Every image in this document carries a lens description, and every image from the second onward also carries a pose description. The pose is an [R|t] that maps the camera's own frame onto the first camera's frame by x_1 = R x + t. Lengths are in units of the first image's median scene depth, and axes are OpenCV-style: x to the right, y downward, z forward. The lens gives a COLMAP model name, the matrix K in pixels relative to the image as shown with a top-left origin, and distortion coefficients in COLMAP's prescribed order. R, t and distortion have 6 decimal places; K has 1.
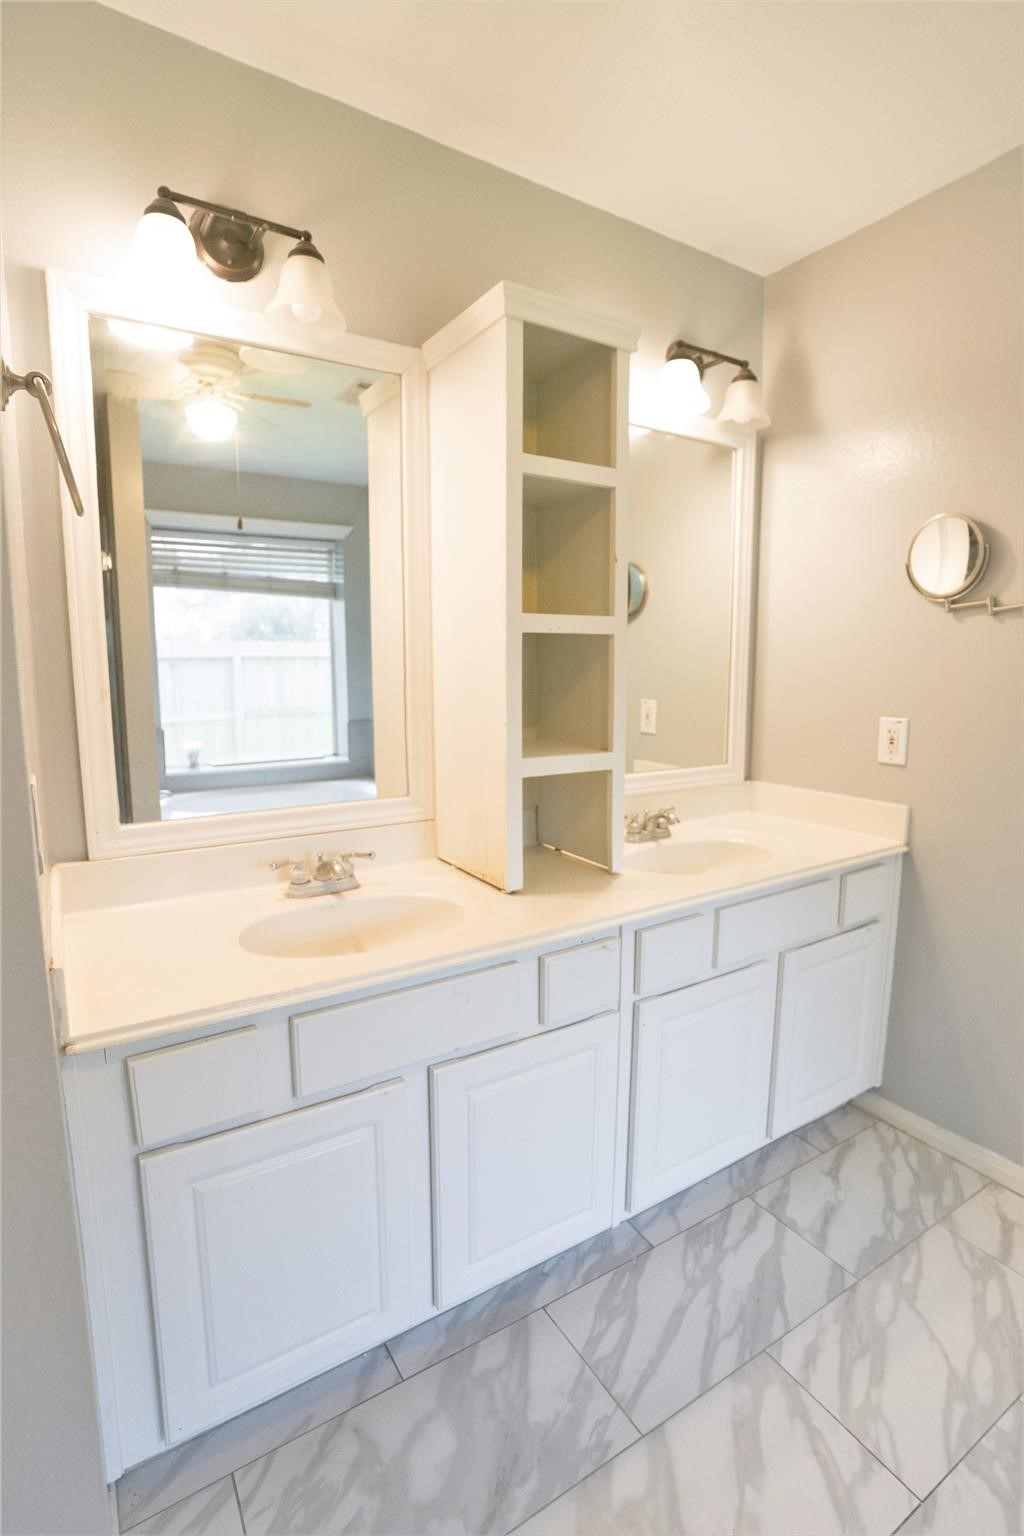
lens RADIAL K [[761.1, 0, 497.8], [0, 761.1, 768.0], [0, 0, 1]] dist [-0.050955, 0.016722]
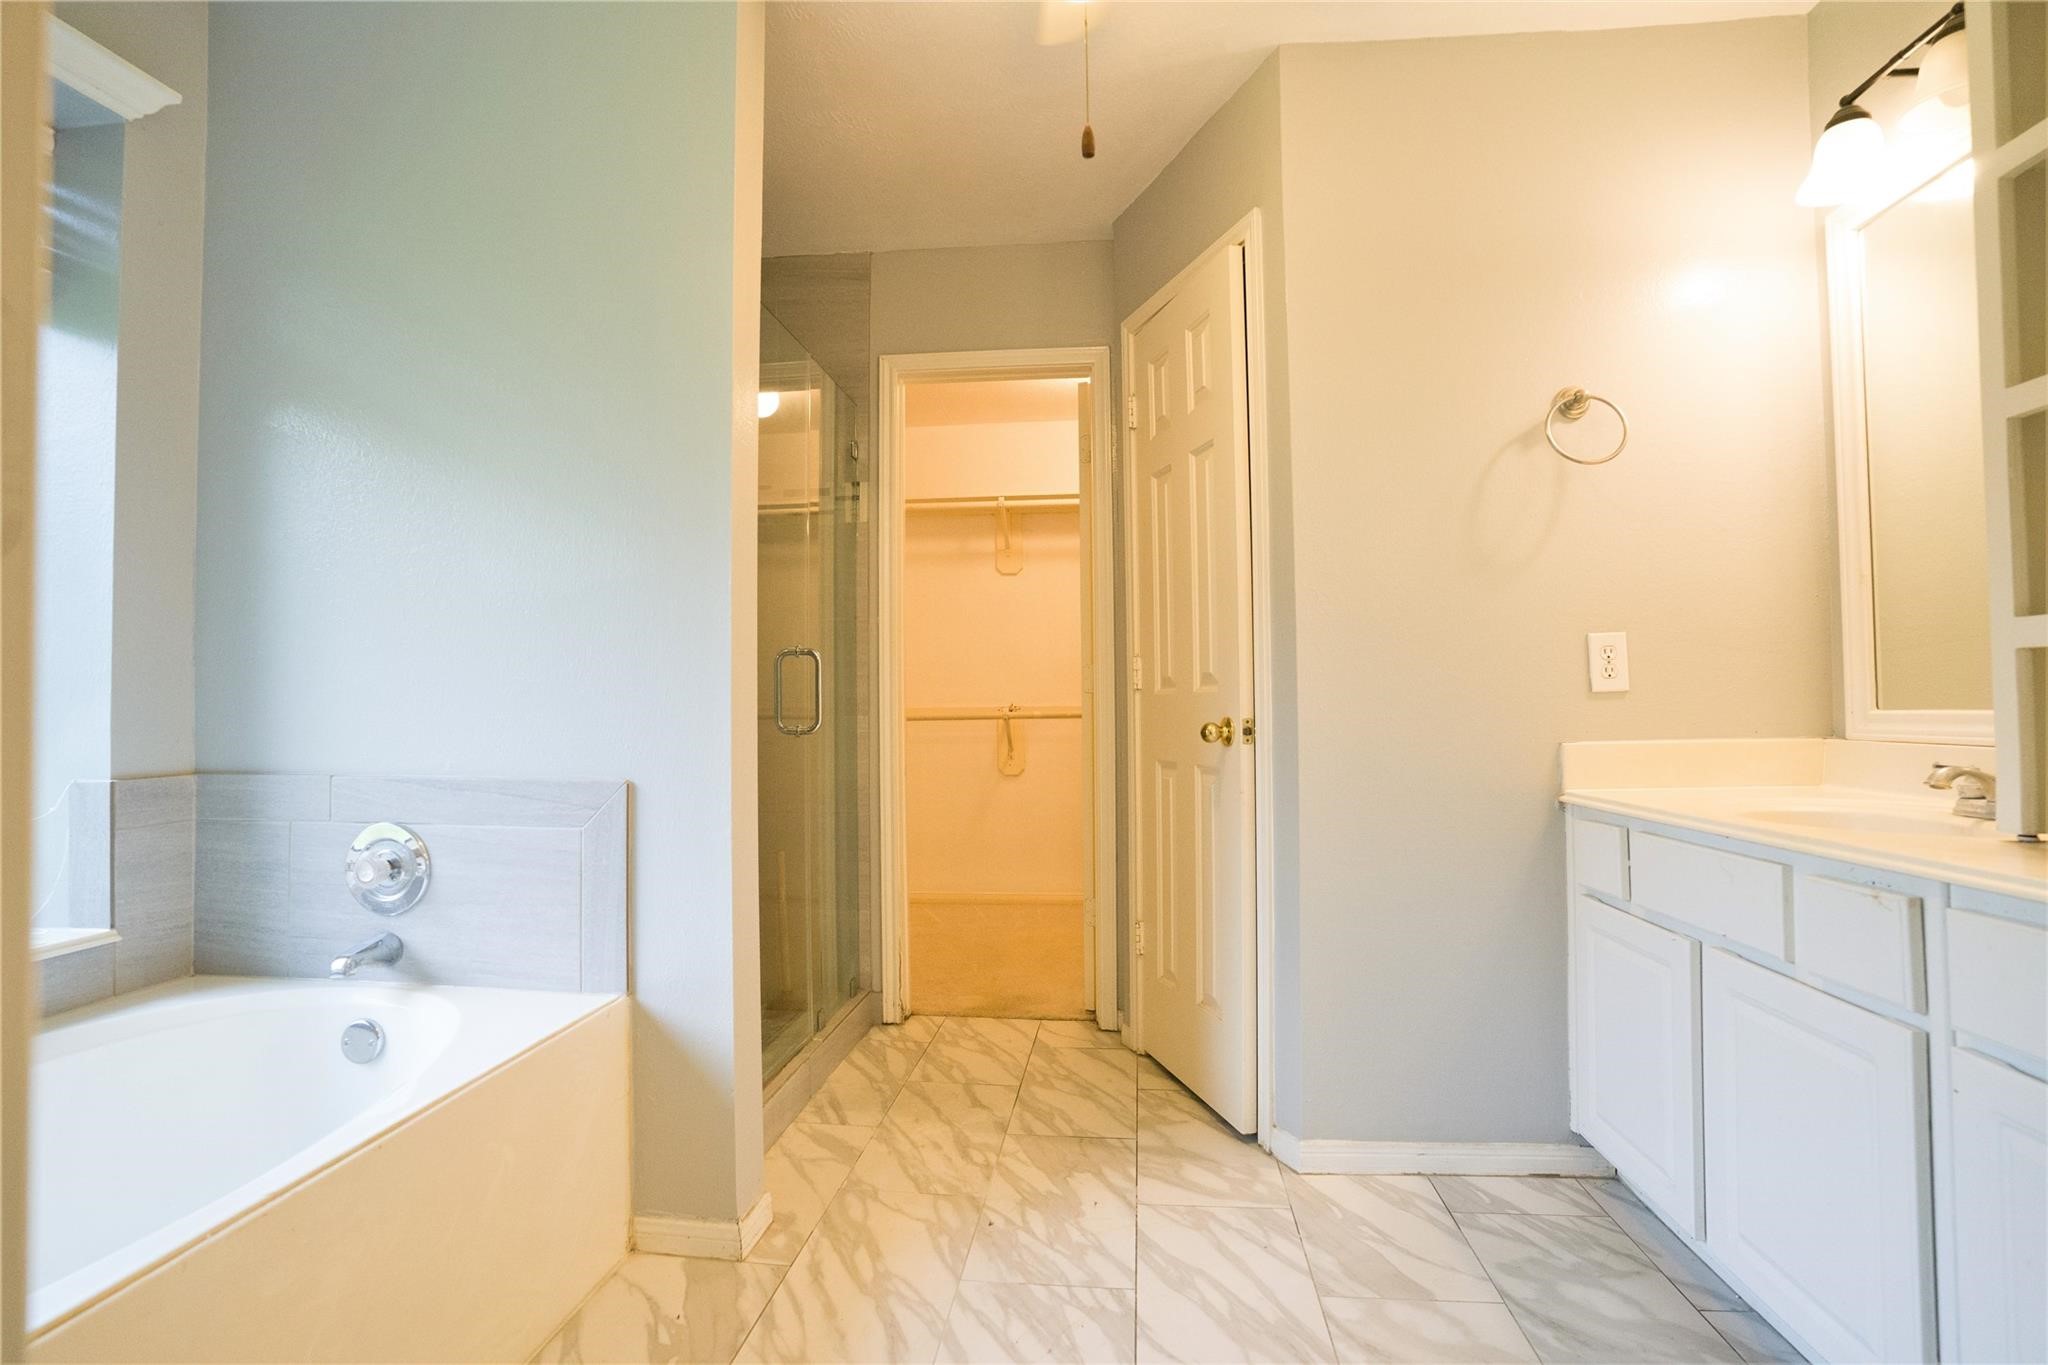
lens RADIAL K [[1014.9, 0, 993.2], [0, 1014.9, 665.5], [0, 0, 1]] dist [-0.050955, 0.016722]
pose [[-0.641888, -0.033712, -0.766057, 1.247317], [-0.112014, 0.992439, 0.050183, 0.083435], [0.758573, 0.118021, -0.640811, 0.940433]]
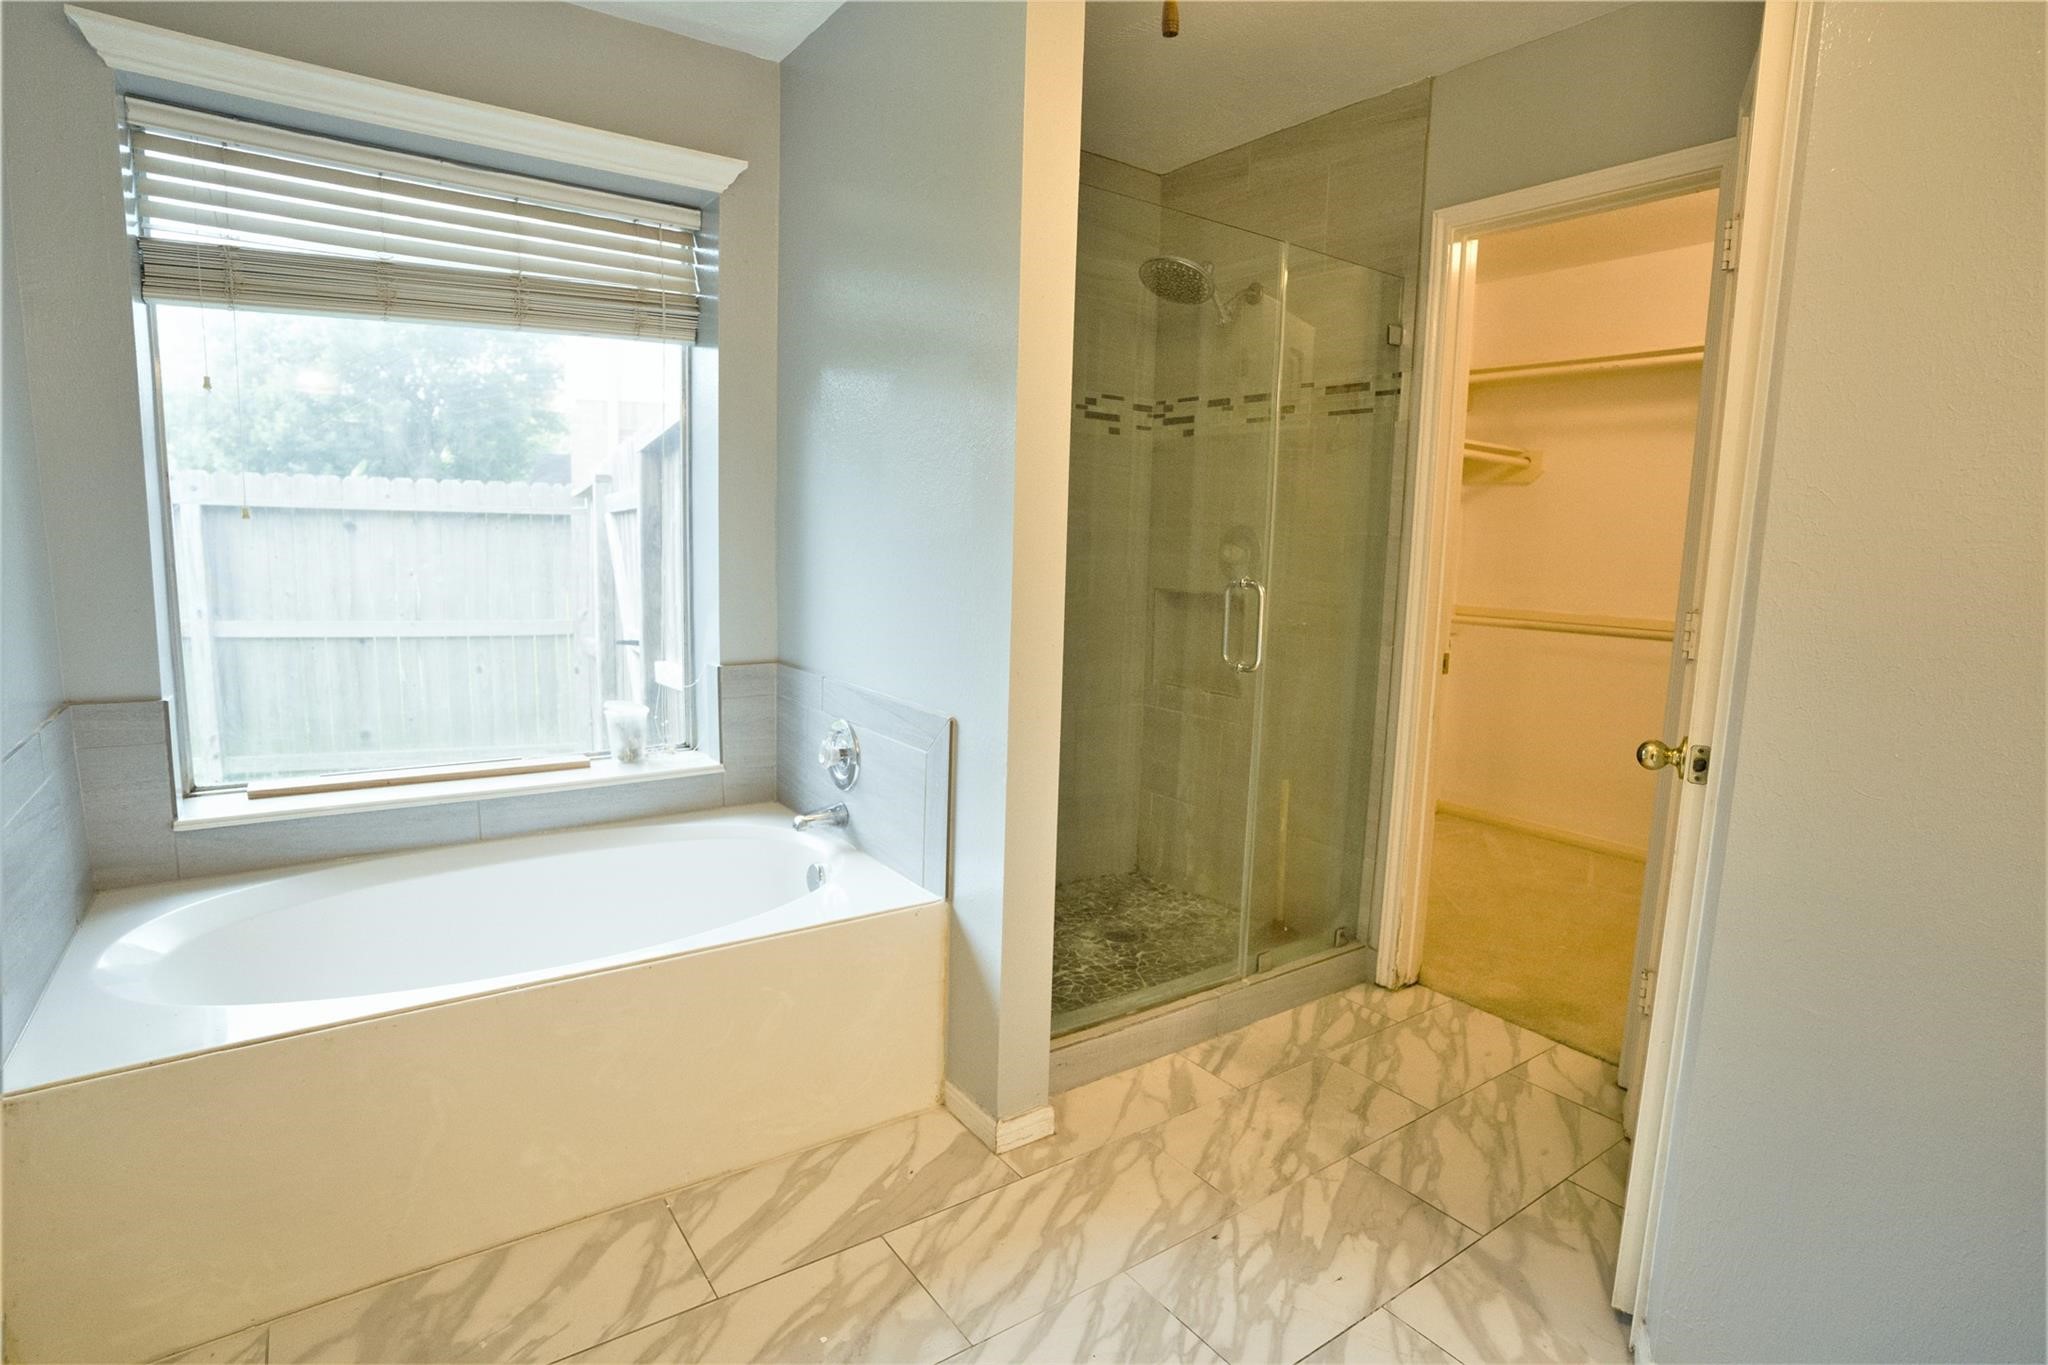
lens RADIAL K [[1014.9, 0, 985.3], [0, 1014.9, 662.4], [0, 0, 1]] dist [-0.050955, 0.016722]
pose [[-0.998476, -0.028268, -0.047389, 0.545067], [-0.039827, 0.963606, 0.264345, -0.129020], [0.038192, 0.265829, -0.963263, 1.178931]]
